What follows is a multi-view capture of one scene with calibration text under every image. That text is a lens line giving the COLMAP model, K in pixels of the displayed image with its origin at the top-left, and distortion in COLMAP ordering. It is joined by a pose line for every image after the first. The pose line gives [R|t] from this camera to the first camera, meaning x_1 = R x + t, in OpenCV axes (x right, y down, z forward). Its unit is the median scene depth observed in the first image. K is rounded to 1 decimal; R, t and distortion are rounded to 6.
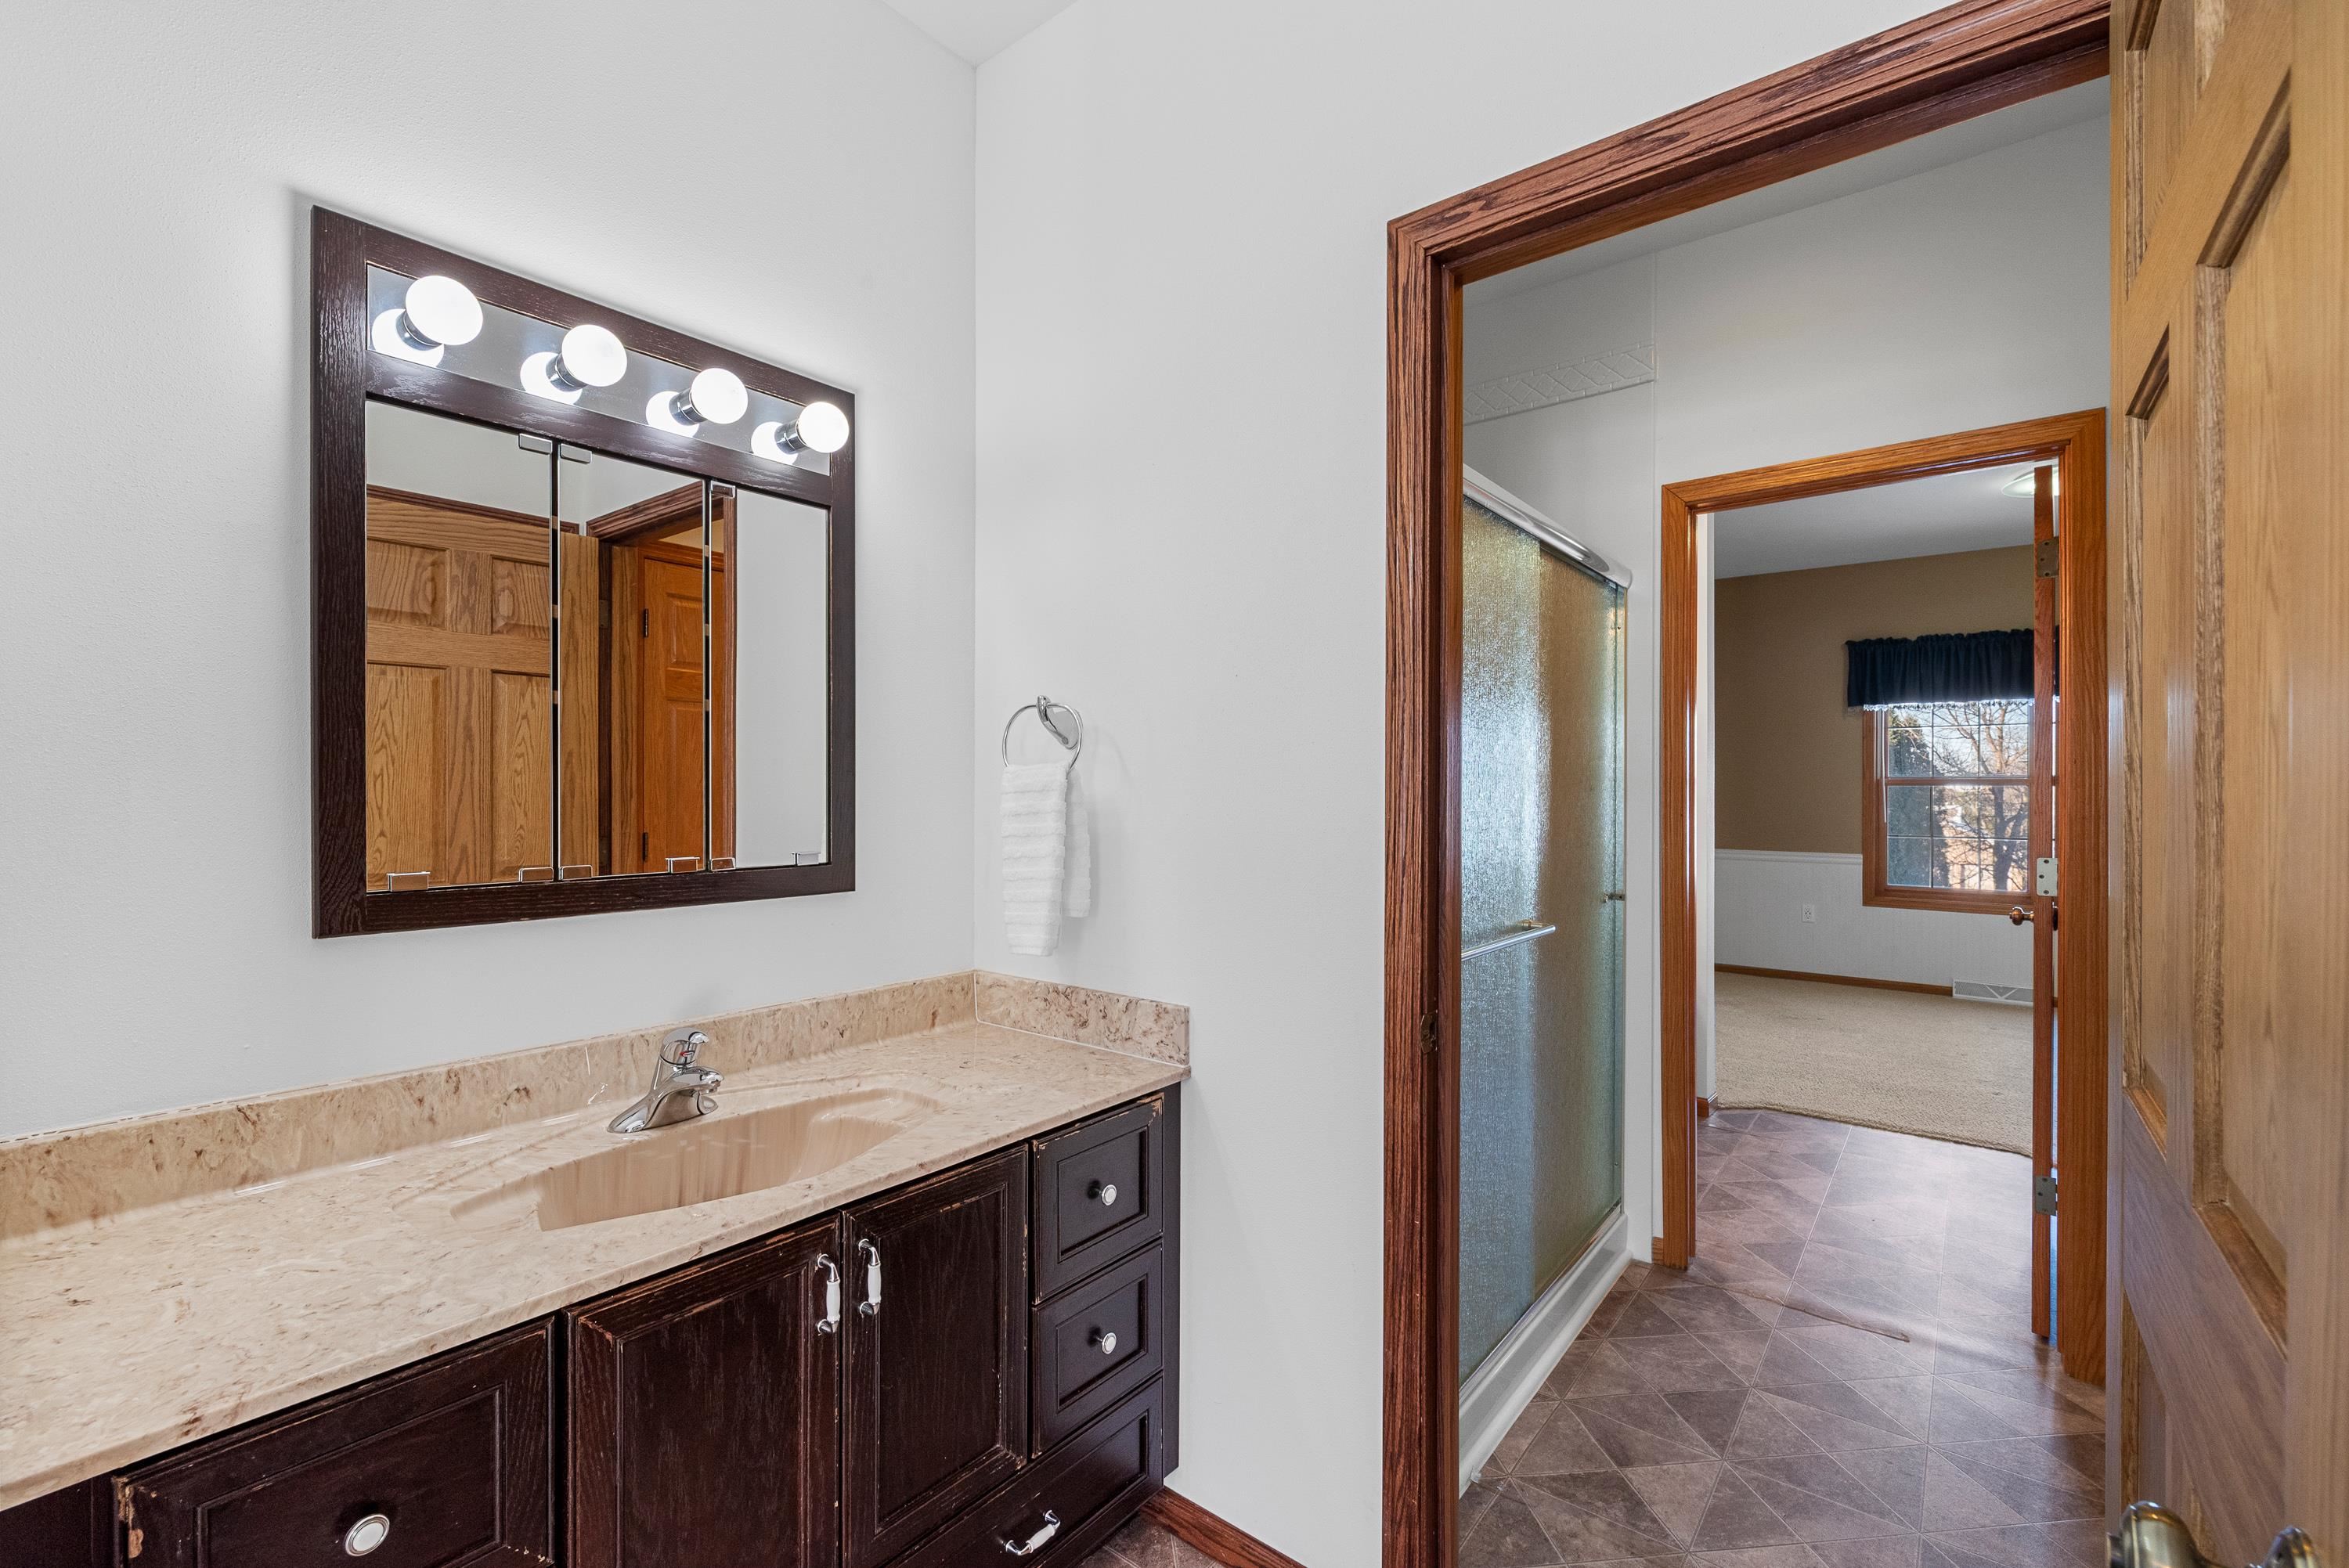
lens RADIAL K [[1020.2, 0, 1148.6], [0, 1020.2, 789.9], [0, 0, 1]] dist [0.005156, 0.000549]
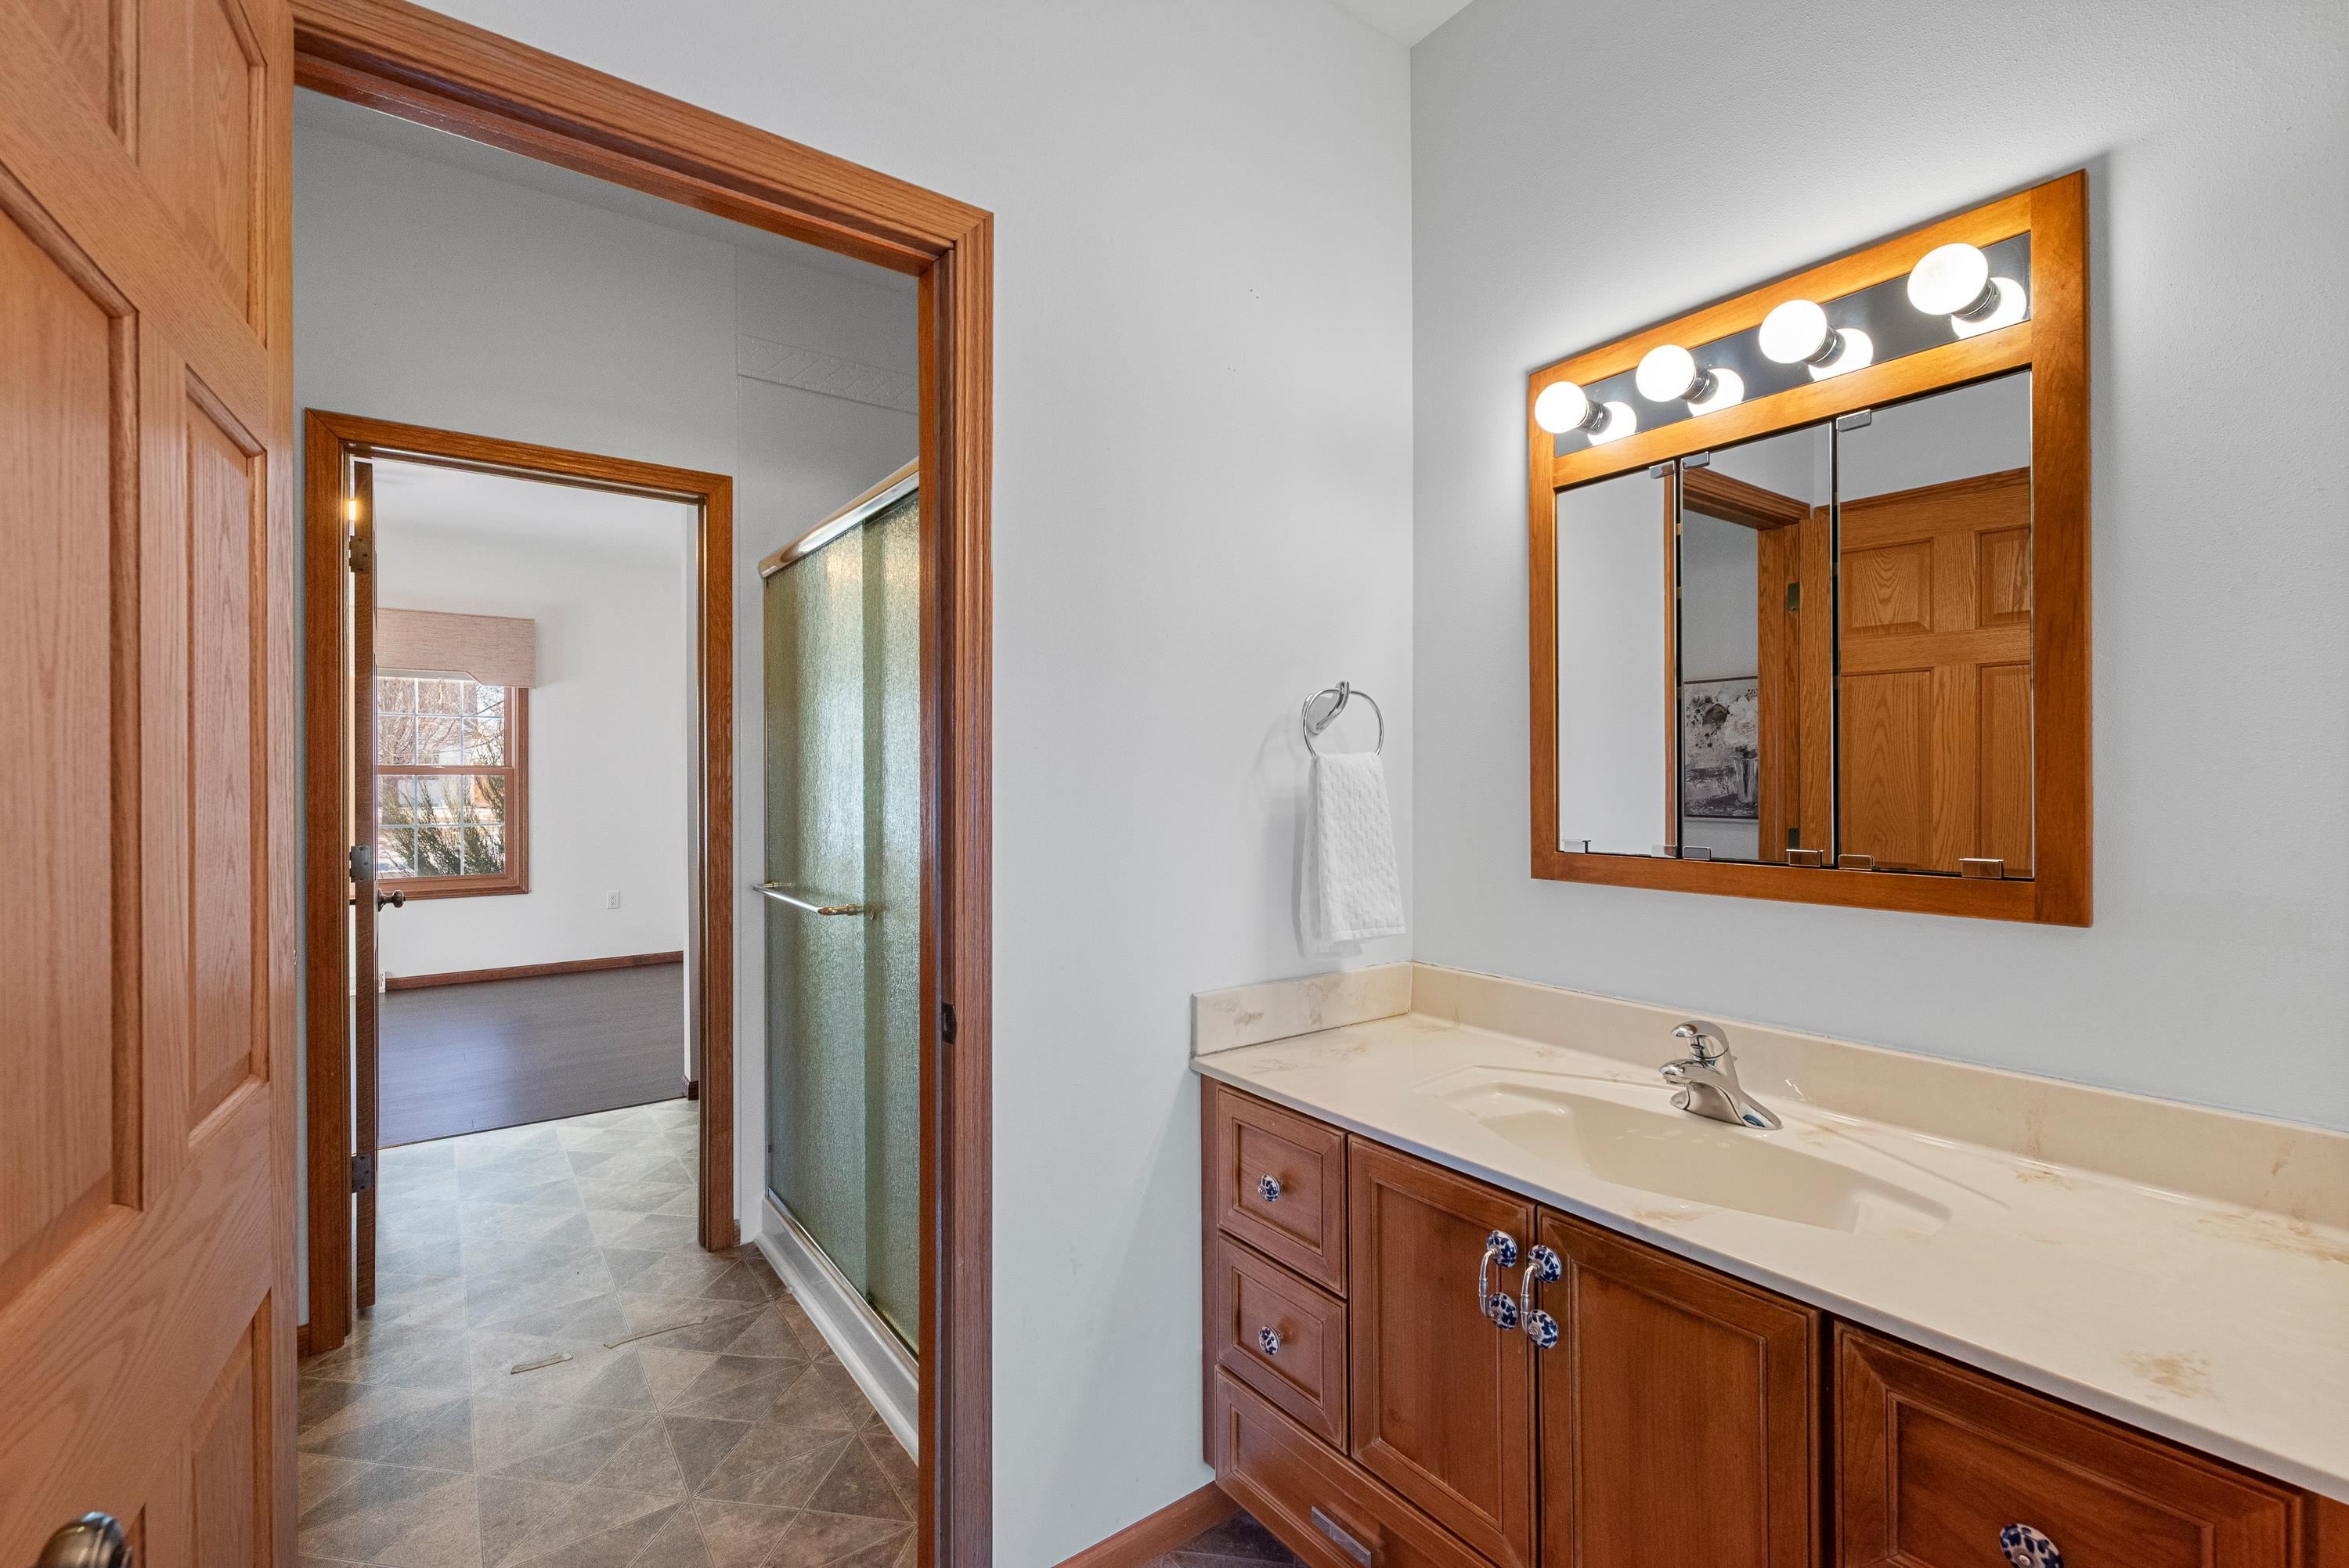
lens RADIAL K [[1020.2, 0, 1170.4], [0, 1020.2, 772.8], [0, 0, 1]] dist [0.005156, 0.000549]
pose [[-0.256454, -0.008198, -0.966522, 1.392099], [0.001817, 0.999958, -0.008964, 0.015300], [0.966555, -0.004055, -0.256428, 1.714876]]
